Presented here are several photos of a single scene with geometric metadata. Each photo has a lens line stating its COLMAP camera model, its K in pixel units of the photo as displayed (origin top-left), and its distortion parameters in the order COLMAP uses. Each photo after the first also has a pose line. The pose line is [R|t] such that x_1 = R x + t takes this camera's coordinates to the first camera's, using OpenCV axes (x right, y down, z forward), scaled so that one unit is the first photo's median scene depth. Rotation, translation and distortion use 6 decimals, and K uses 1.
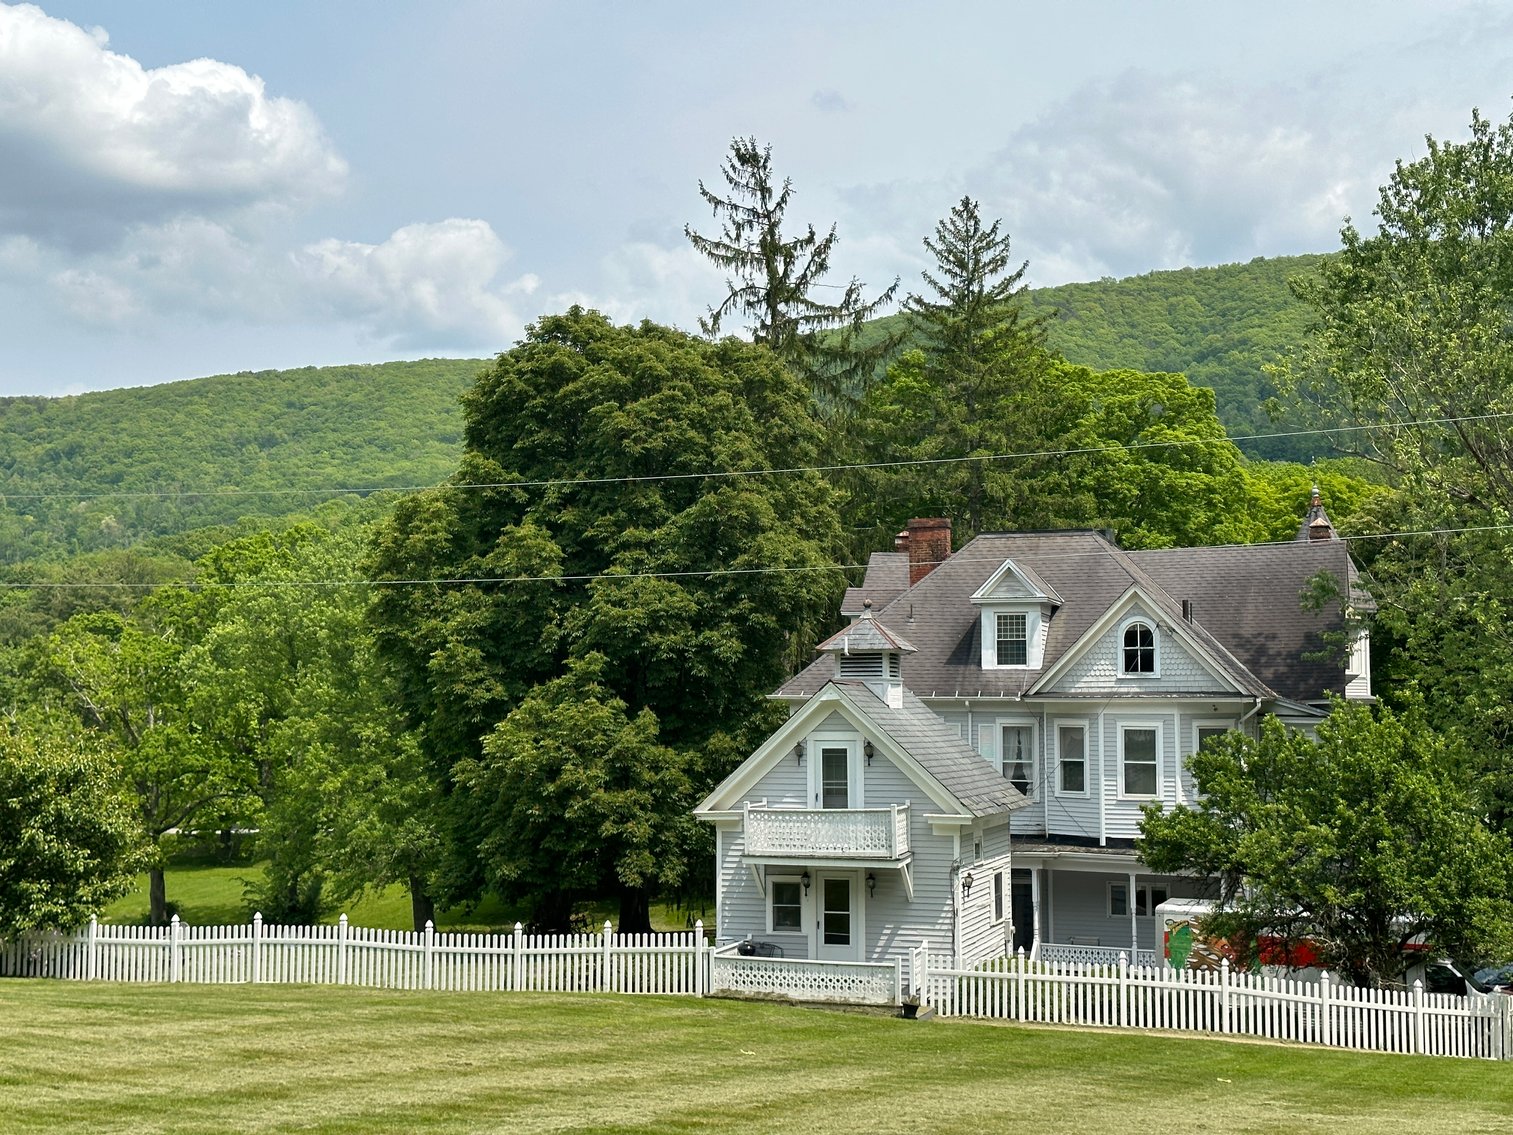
lens RADIAL K [[2093.8, 0, 756.5], [0, 2093.8, 567.5], [0, 0, 1]] dist [0.065749, -0.001655]
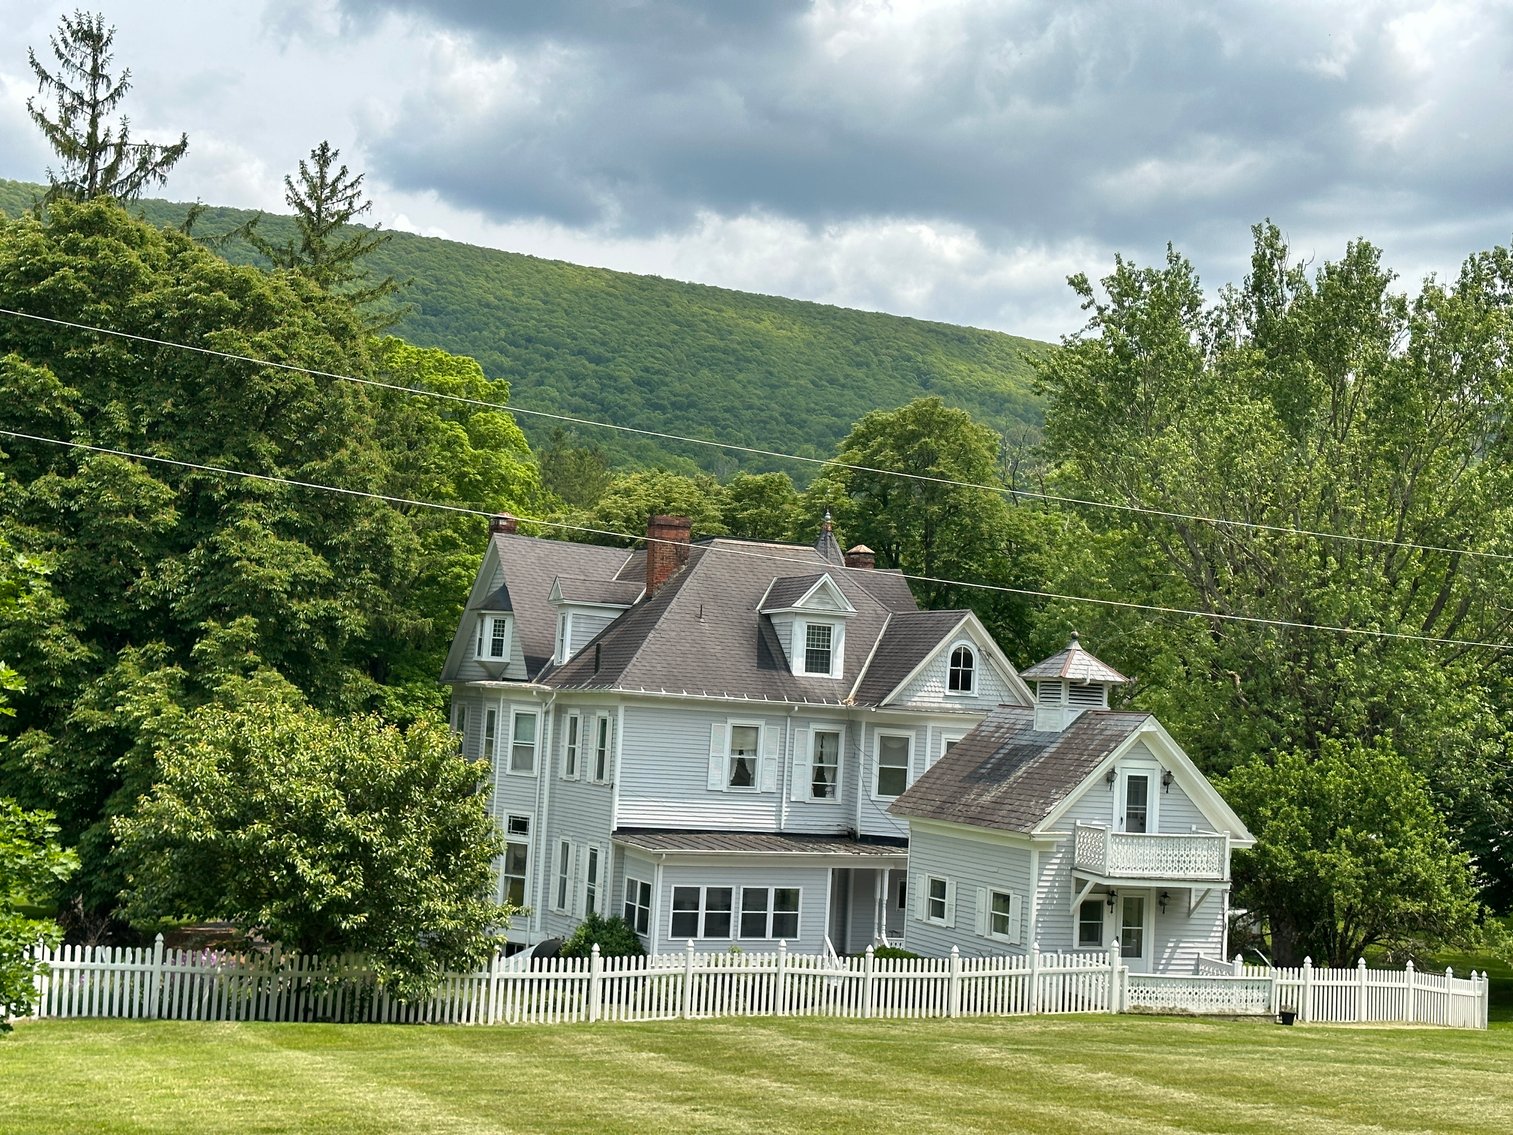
lens RADIAL K [[2095.8, 0, 756.5], [0, 2095.8, 567.5], [0, 0, 1]] dist [0.115453, -0.024387]
pose [[0.740529, 0.086699, 0.666408, -0.607520], [-0.104818, 0.994408, -0.012895, 0.010515], [-0.663800, -0.060303, 0.745476, 0.239139]]
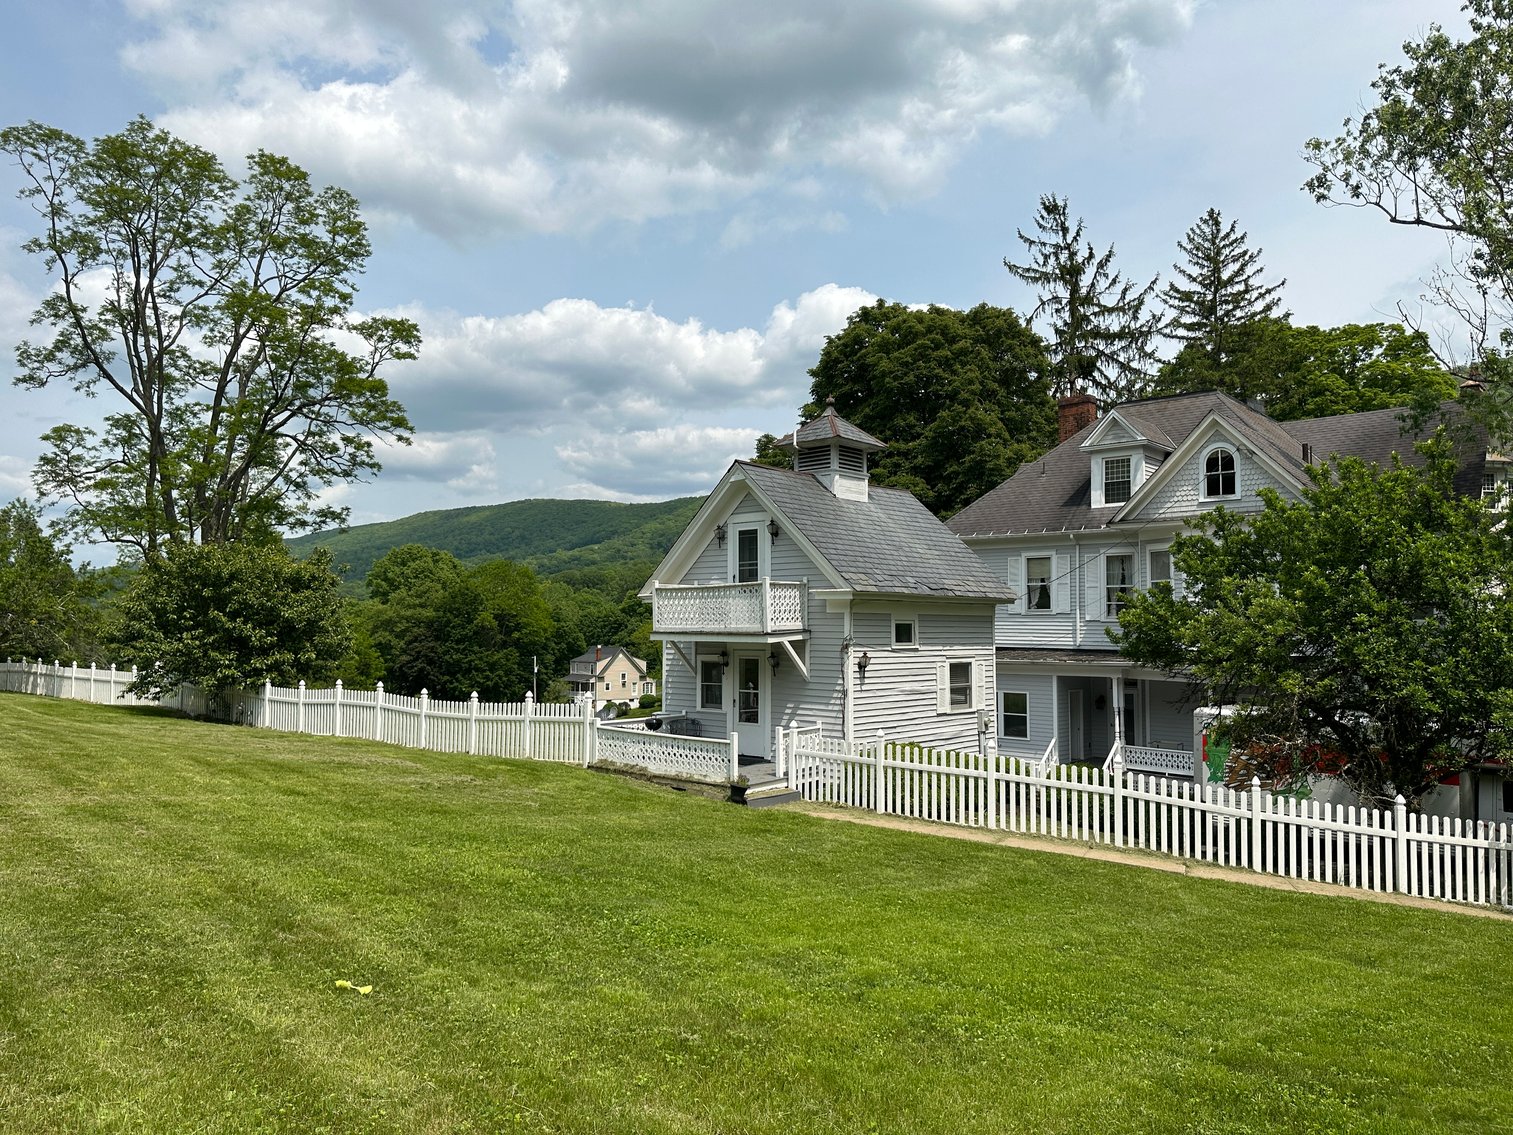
lens RADIAL K [[1059.7, 0, 756.5], [0, 1059.7, 567.5], [0, 0, 1]] dist [0.135511, -0.301230]
pose [[0.911761, -0.021652, -0.410149, 0.181155], [0.025373, 0.999671, 0.003632, 0.074623], [0.409936, -0.013718, 0.912011, 0.388362]]
